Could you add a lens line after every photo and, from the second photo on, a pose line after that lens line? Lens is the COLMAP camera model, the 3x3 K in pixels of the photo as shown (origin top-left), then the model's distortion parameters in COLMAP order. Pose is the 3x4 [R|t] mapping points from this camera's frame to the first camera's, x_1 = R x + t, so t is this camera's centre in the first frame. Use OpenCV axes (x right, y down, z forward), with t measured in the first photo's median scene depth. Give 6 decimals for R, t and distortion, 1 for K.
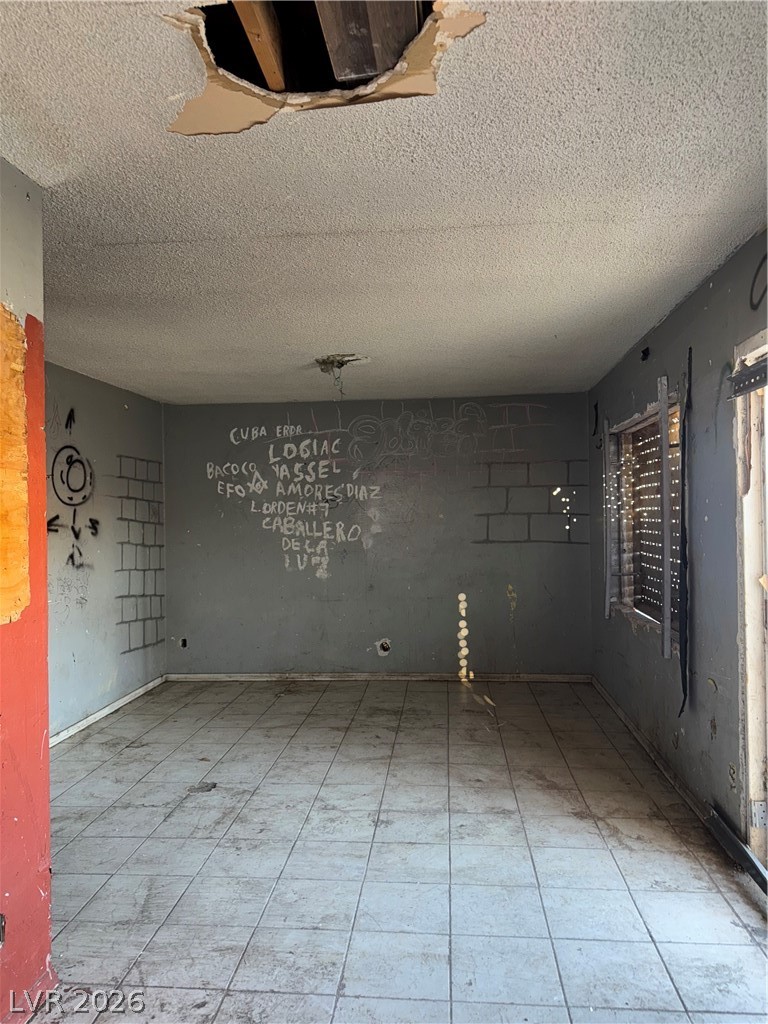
lens RADIAL K [[721.6, 0, 386.1], [0, 721.6, 513.2], [0, 0, 1]] dist [0.042978, -0.052437]
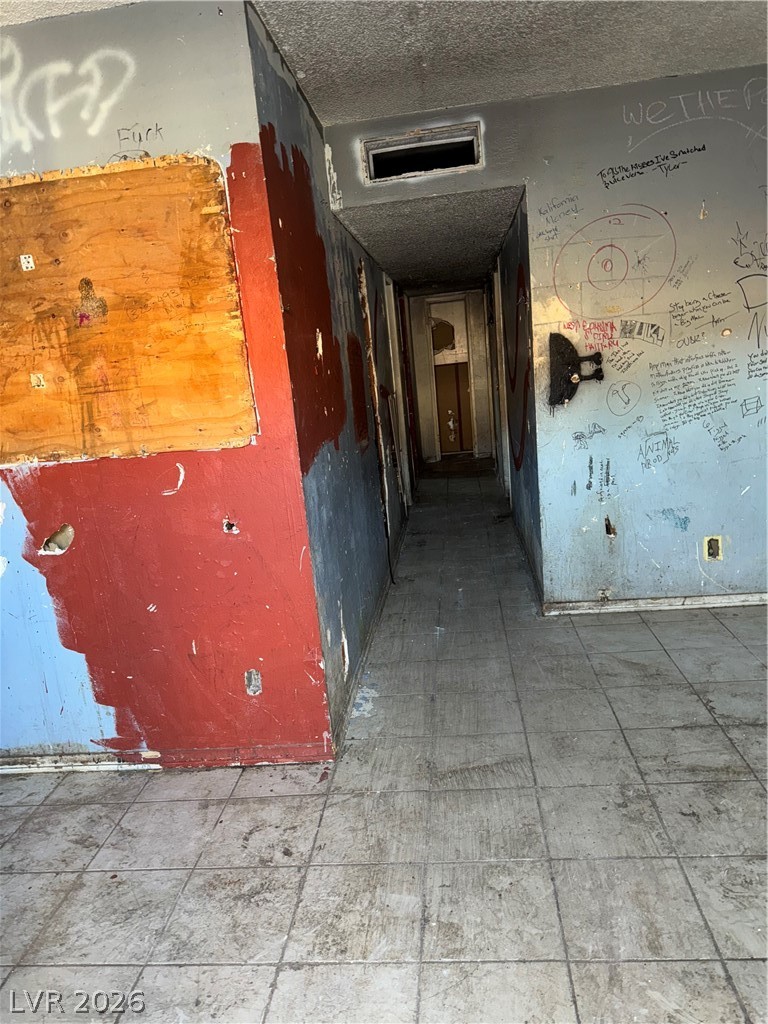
lens RADIAL K [[721.6, 0, 383.9], [0, 721.6, 514.4], [0, 0, 1]] dist [0.042978, -0.052437]
pose [[-0.008016, 0.227776, -0.973681, 0.426582], [0.102499, 0.968770, 0.225783, 0.011155], [0.994701, -0.097992, -0.031112, 0.847044]]
